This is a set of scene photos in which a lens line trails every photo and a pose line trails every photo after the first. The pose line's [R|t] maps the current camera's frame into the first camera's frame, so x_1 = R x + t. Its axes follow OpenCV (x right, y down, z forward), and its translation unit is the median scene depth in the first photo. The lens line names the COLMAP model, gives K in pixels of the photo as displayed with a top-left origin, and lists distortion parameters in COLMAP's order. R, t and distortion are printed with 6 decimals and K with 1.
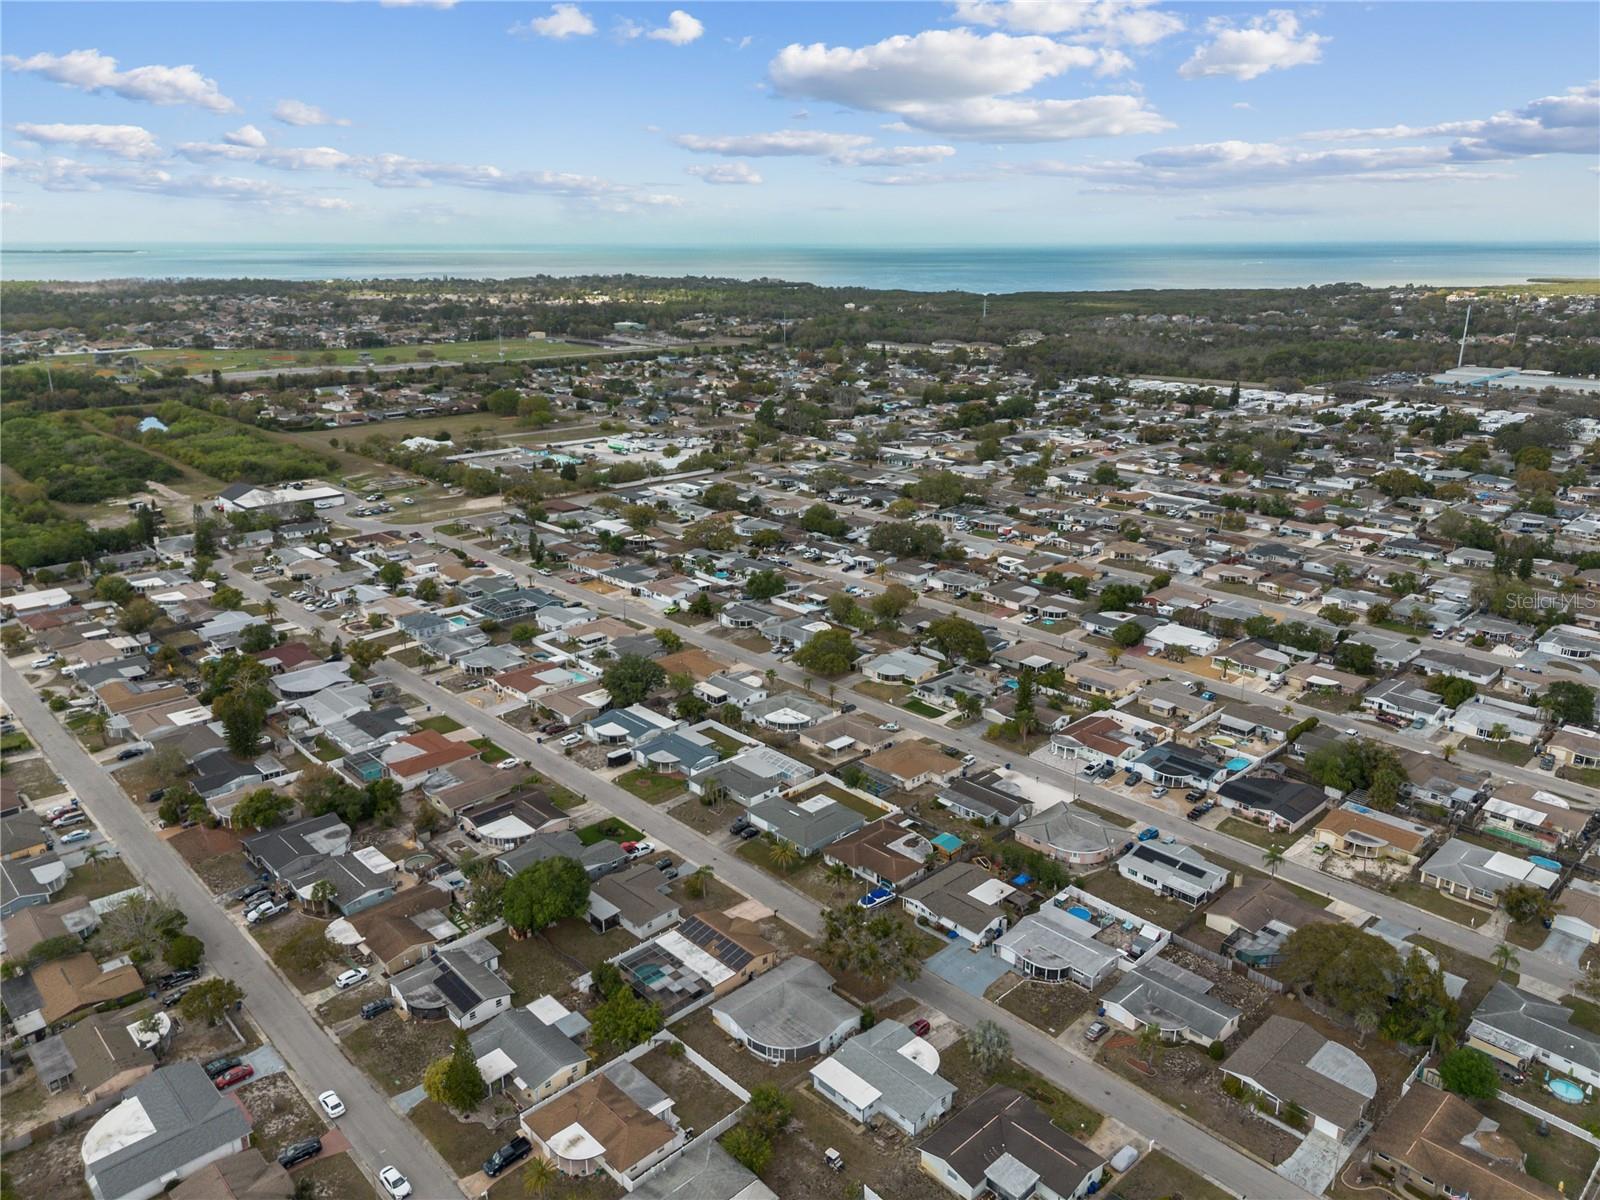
lens RADIAL K [[1135.2, 0, 800.0], [0, 1135.2, 600.0], [0, 0, 1]] dist [0.067883, -0.066644]
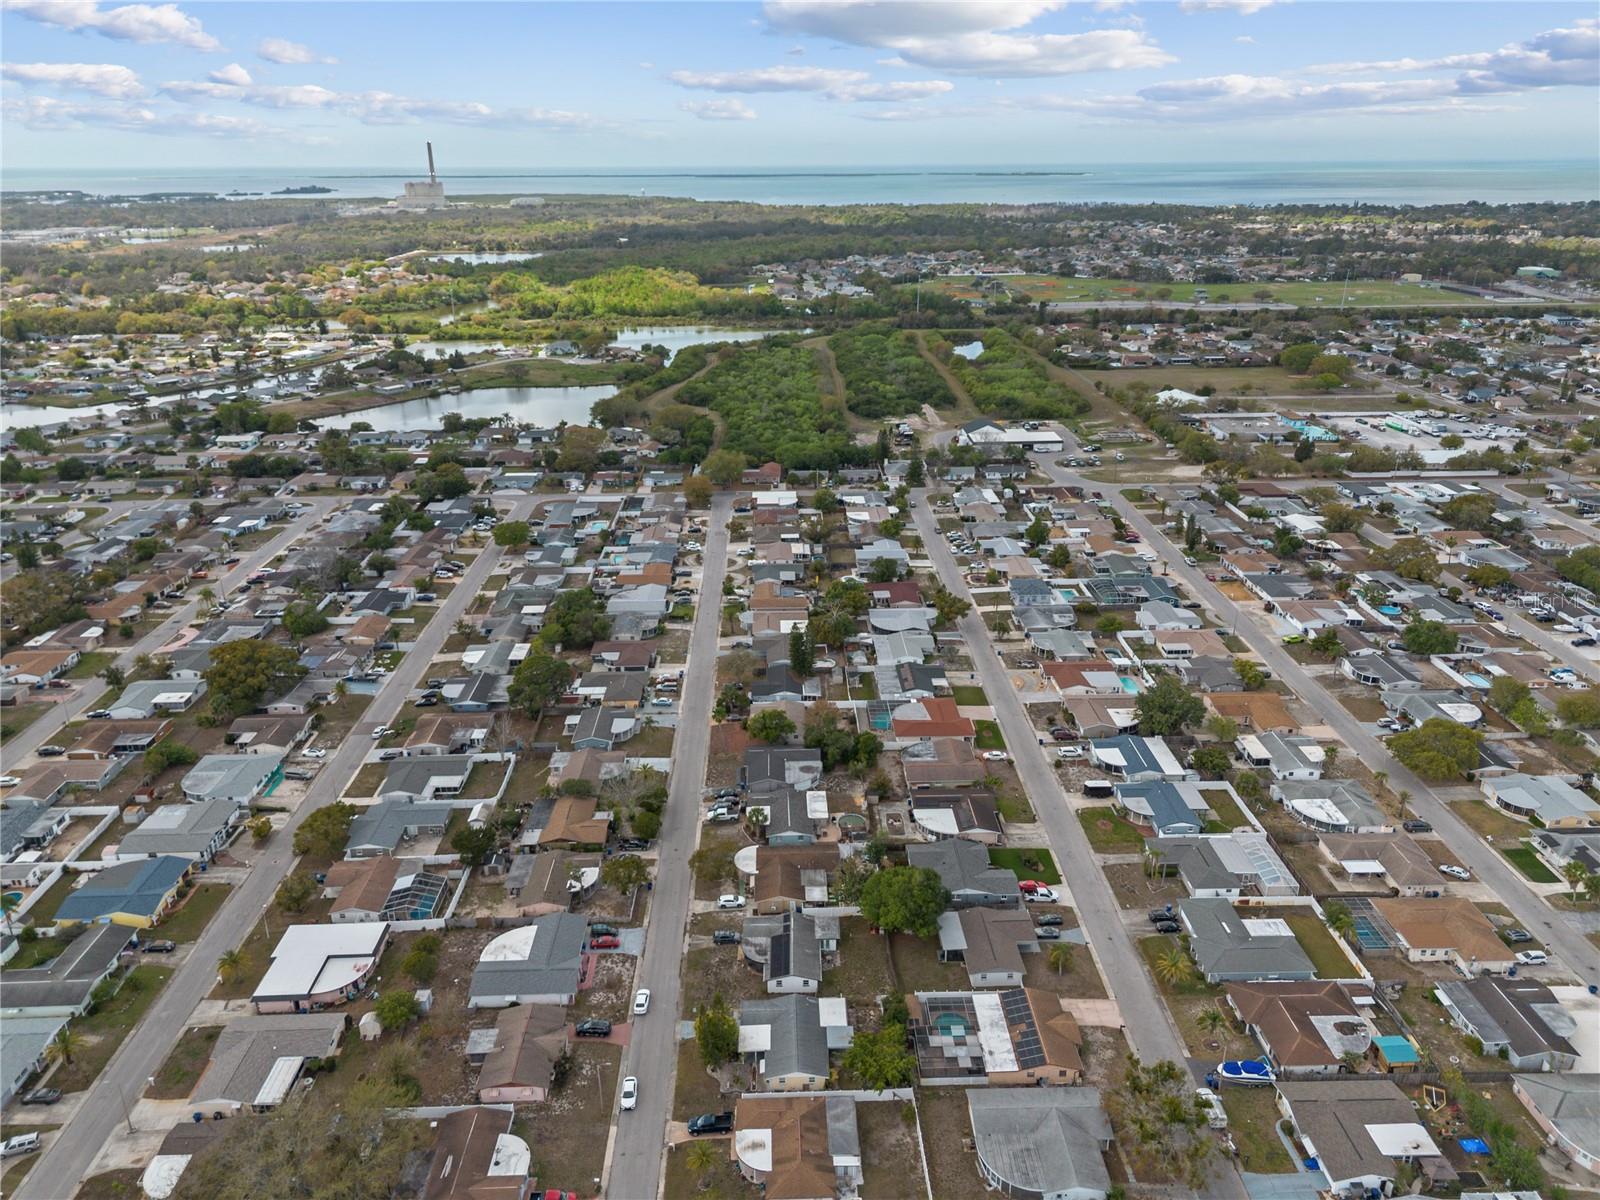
lens RADIAL K [[1135.2, 0, 800.0], [0, 1135.2, 600.0], [0, 0, 1]] dist [0.067883, -0.066644]
pose [[0.740451, 0.237124, -0.628891, 0.177143], [-0.196921, 0.971173, 0.134329, -0.074265], [0.642615, 0.024378, 0.765801, 0.105631]]
